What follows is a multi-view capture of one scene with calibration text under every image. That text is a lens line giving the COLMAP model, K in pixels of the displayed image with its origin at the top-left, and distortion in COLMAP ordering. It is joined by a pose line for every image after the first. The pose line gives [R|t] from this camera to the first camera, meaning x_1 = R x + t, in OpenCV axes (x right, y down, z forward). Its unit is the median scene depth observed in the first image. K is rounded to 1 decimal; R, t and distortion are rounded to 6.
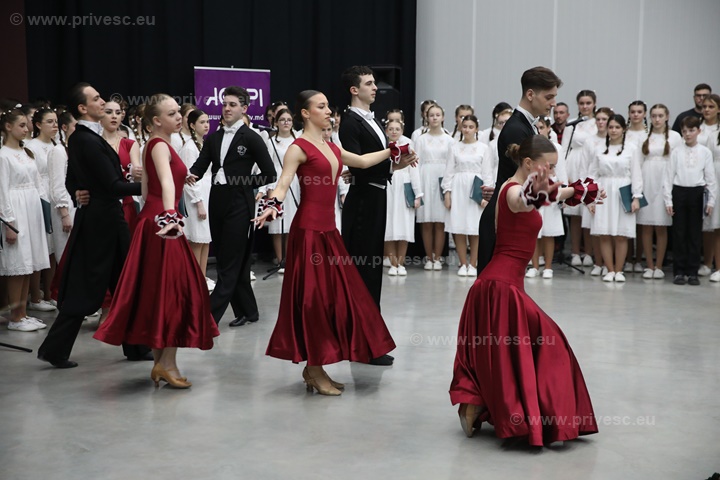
lens RADIAL K [[1346.5, 0, 361.7], [0, 1346.5, 237.0], [0, 0, 1]] dist [0.303607, 0.000000]
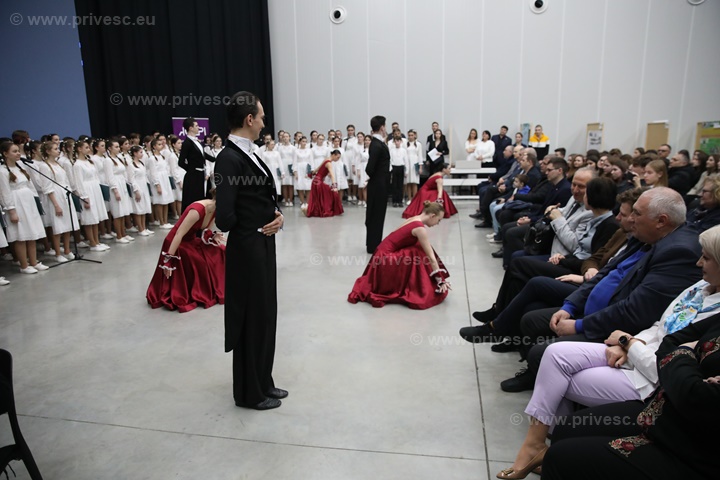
lens RADIAL K [[509.0, 0, 367.5], [0, 509.0, 239.0], [0, 0, 1]] dist [-0.099621, 0.078204]
pose [[0.969067, -0.068786, 0.237017, -0.025862], [0.042915, 0.992709, 0.112641, -0.011675], [-0.243037, -0.098985, 0.964953, 0.155580]]
